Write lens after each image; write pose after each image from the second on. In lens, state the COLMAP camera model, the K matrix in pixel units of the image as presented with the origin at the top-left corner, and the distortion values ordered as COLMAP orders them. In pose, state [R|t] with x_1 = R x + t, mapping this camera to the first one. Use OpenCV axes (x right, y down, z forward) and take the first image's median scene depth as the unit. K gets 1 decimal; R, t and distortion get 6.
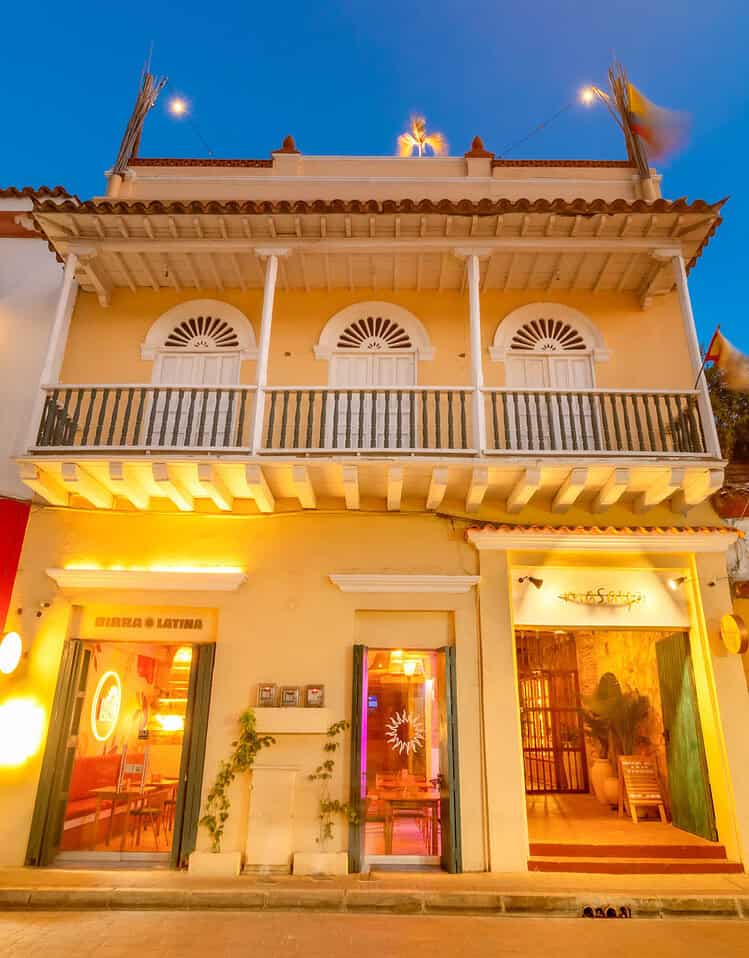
lens RADIAL K [[652.5, 0, 374.5], [0, 652.5, 479.0], [0, 0, 1]] dist [0.000686, 0.003888]
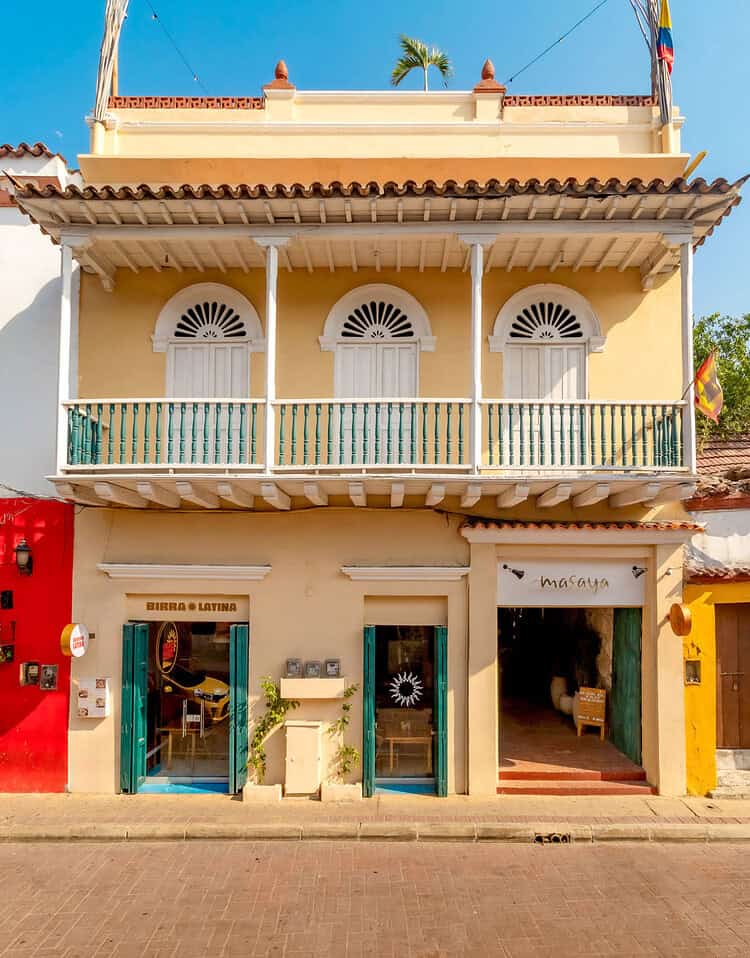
lens RADIAL K [[546.0, 0, 383.9], [0, 546.0, 479.8], [0, 0, 1]] dist [0.004094, 0.001332]
pose [[0.999945, -0.010327, -0.001908, 0.009350], [0.010382, 0.944744, 0.327646, -0.279146], [-0.001581, -0.327648, 0.944799, 0.112130]]
